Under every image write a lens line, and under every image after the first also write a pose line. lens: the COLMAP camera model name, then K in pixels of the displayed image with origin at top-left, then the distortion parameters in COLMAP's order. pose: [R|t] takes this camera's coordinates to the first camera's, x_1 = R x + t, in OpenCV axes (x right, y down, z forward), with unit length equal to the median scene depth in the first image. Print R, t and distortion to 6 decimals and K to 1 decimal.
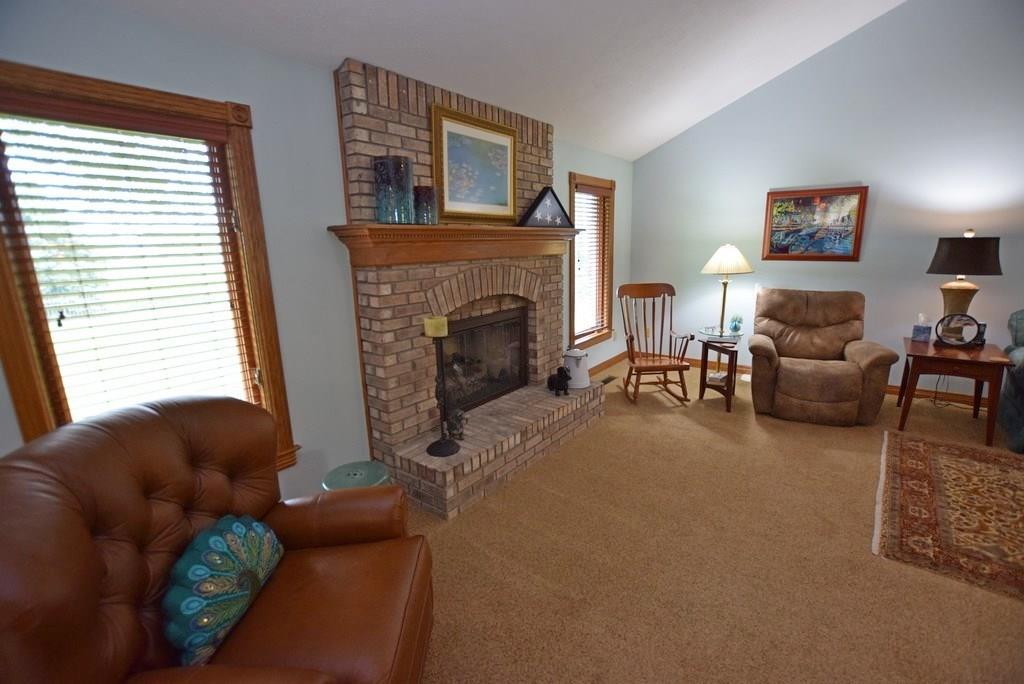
lens RADIAL K [[451.7, 0, 518.4], [0, 451.7, 342.5], [0, 0, 1]] dist [-0.027002, 0.001805]
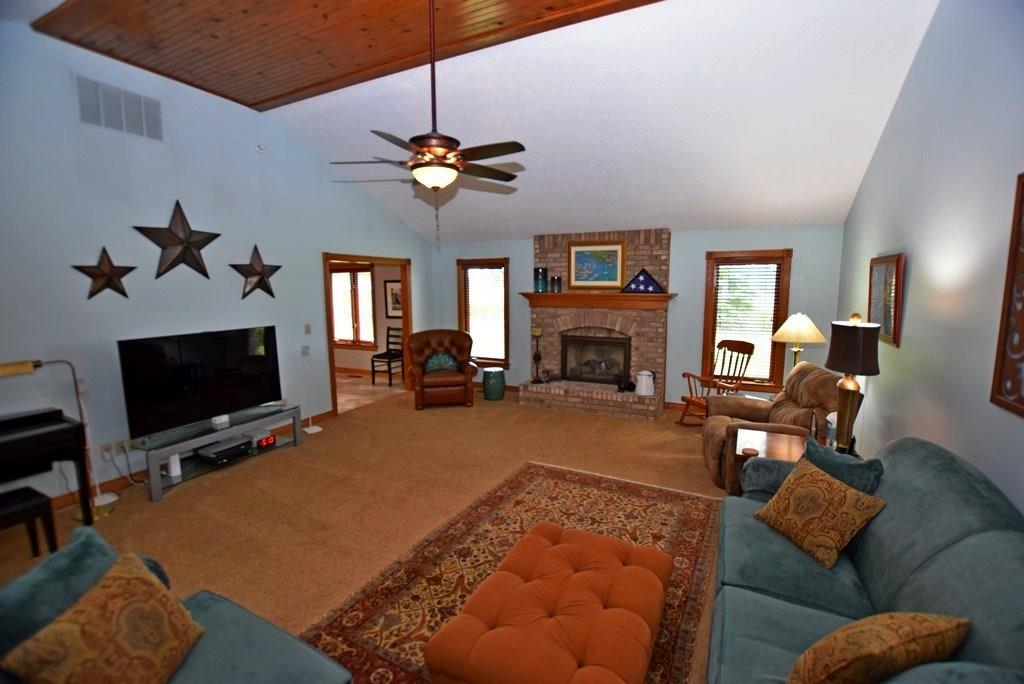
lens RADIAL K [[451.7, 0, 514.8], [0, 451.7, 345.6], [0, 0, 1]] dist [-0.027002, 0.001805]
pose [[0.189607, 0.149208, -0.970457, 1.844081], [-0.216563, 0.970400, 0.106888, -0.164706], [0.957679, 0.189898, 0.216308, 0.270969]]
